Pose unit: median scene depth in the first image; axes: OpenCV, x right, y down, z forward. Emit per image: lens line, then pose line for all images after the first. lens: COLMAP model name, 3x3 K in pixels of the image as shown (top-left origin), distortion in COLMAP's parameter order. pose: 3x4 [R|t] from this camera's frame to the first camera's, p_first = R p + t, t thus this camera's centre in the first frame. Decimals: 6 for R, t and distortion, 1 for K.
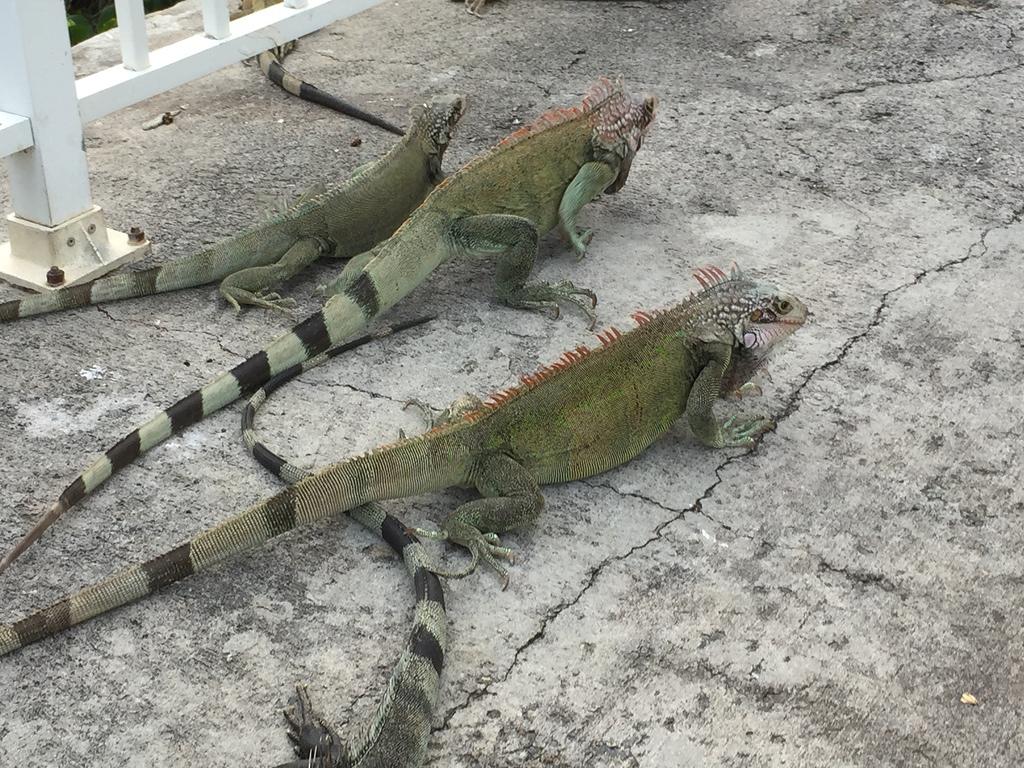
lens RADIAL K [[1834.3, 0, 512.2], [0, 1834.3, 384.1], [0, 0, 1]] dist [0.051763, 0.000000]
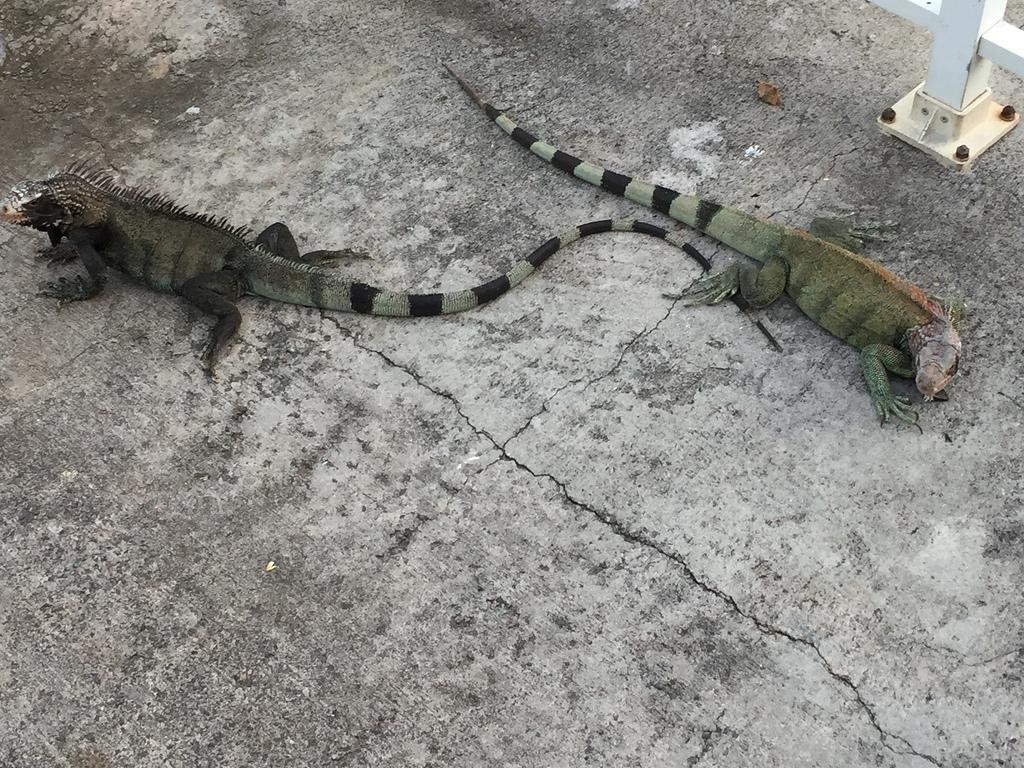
lens RADIAL K [[1727.1, 0, 512.2], [0, 1727.1, 383.9], [0, 0, 1]] dist [0.044240, 0.000000]
pose [[-0.134654, 0.776879, -0.615083, 0.904681], [-0.462131, 0.499858, 0.732514, -0.968261], [0.876529, 0.382885, 0.291712, 0.629412]]
